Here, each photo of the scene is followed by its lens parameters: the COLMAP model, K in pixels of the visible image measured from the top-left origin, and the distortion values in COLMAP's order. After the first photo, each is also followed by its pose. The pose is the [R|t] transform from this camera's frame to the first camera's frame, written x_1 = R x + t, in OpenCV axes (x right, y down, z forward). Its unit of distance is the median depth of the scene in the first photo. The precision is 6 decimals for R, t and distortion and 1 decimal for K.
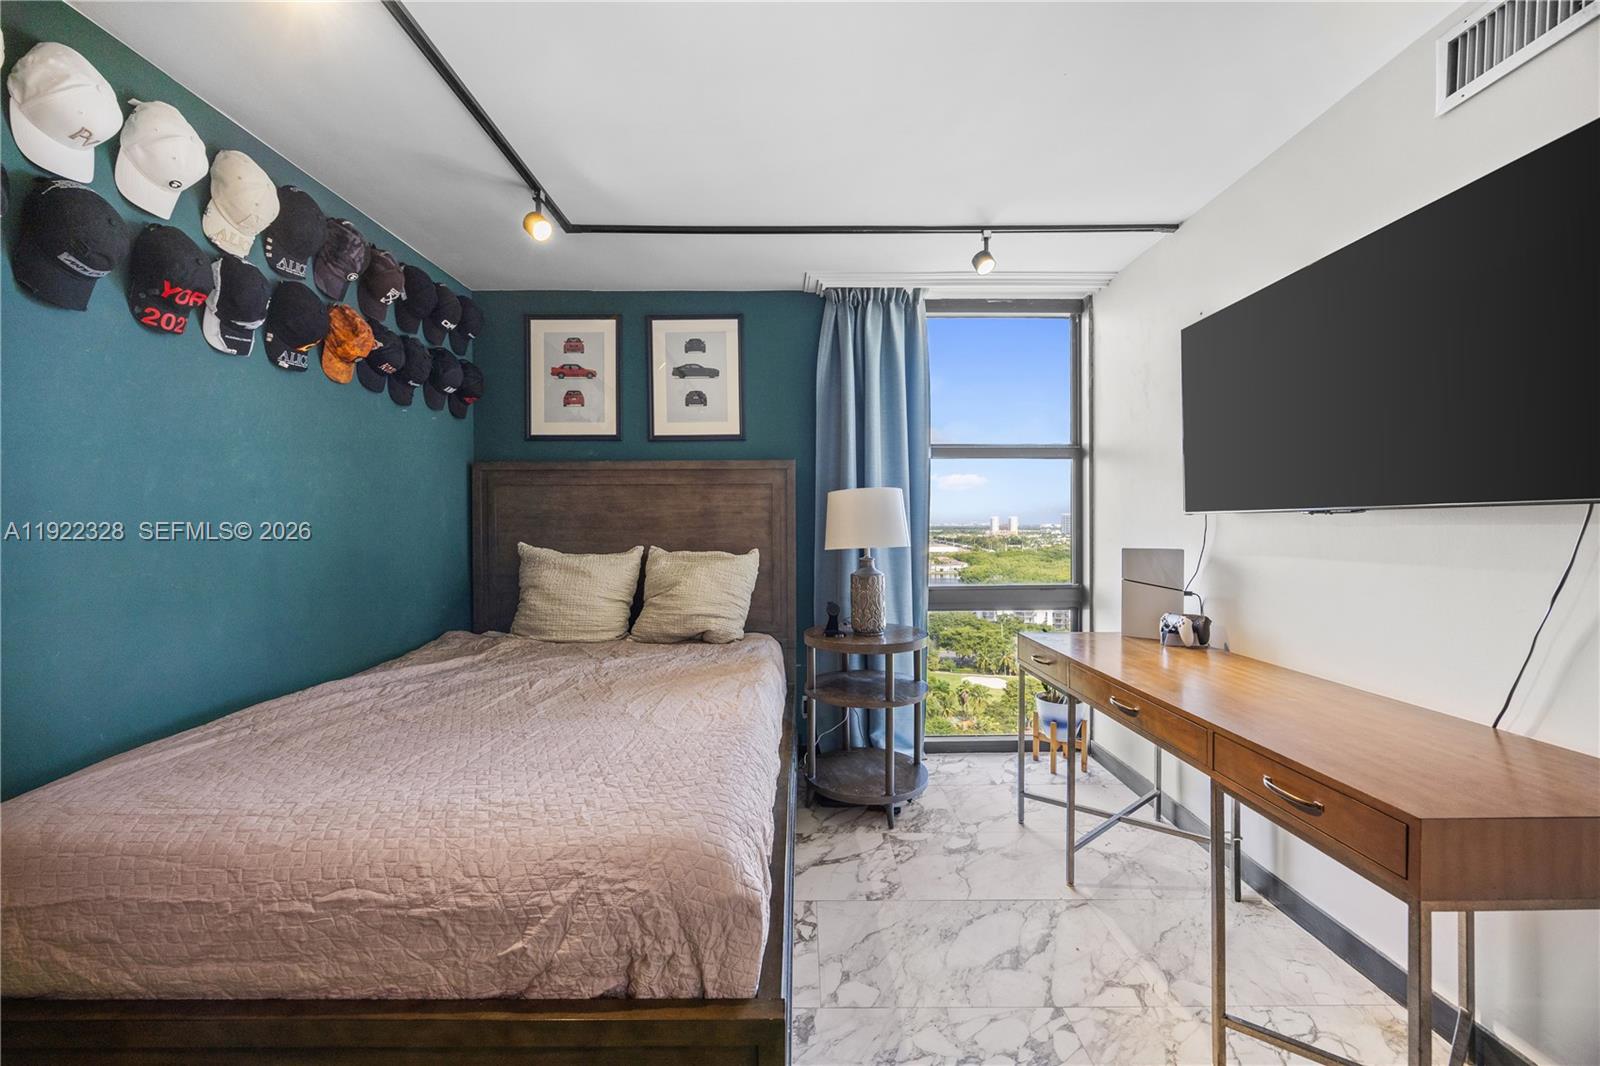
lens RADIAL K [[604.8, 0, 800.1], [0, 604.8, 530.6], [0, 0, 1]] dist [-0.002598, 0.000060]
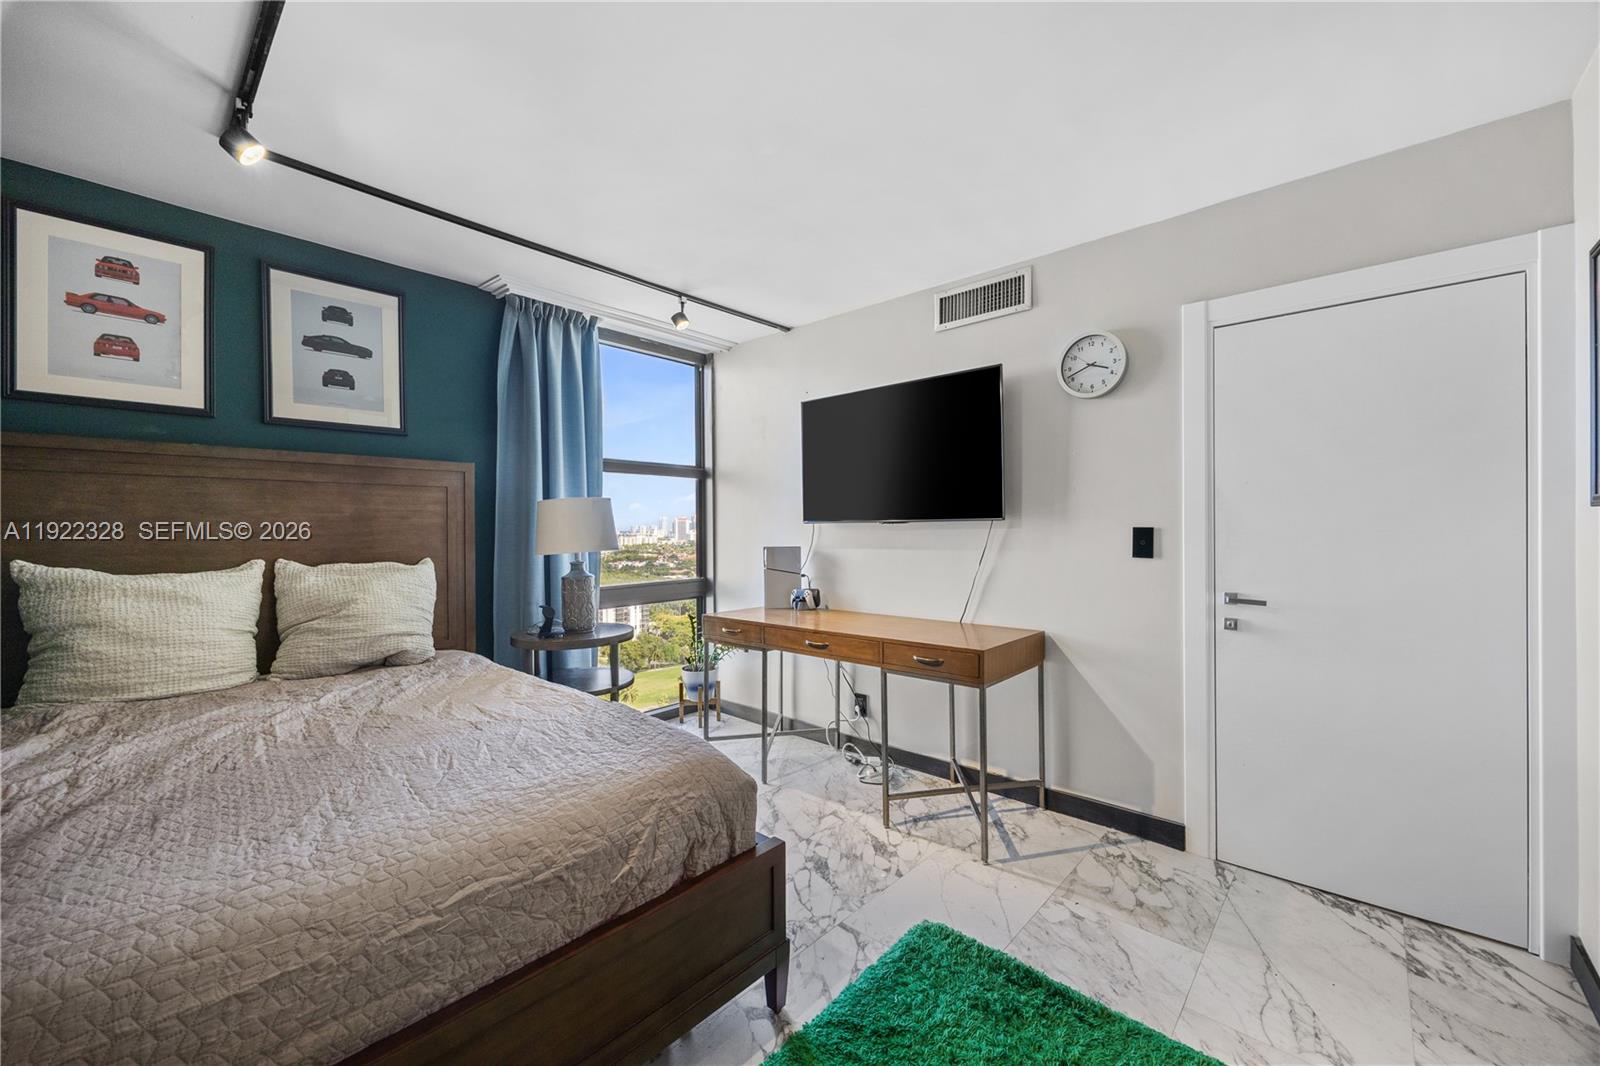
lens RADIAL K [[640.4, 0, 799.7], [0, 640.4, 531.9], [0, 0, 1]] dist [-0.001471, 0.000159]
pose [[0.668442, -0.003619, 0.743755, -0.445049], [0.011660, 0.999916, -0.005613, 0.002982], [-0.743673, 0.012424, 0.668428, -0.056256]]
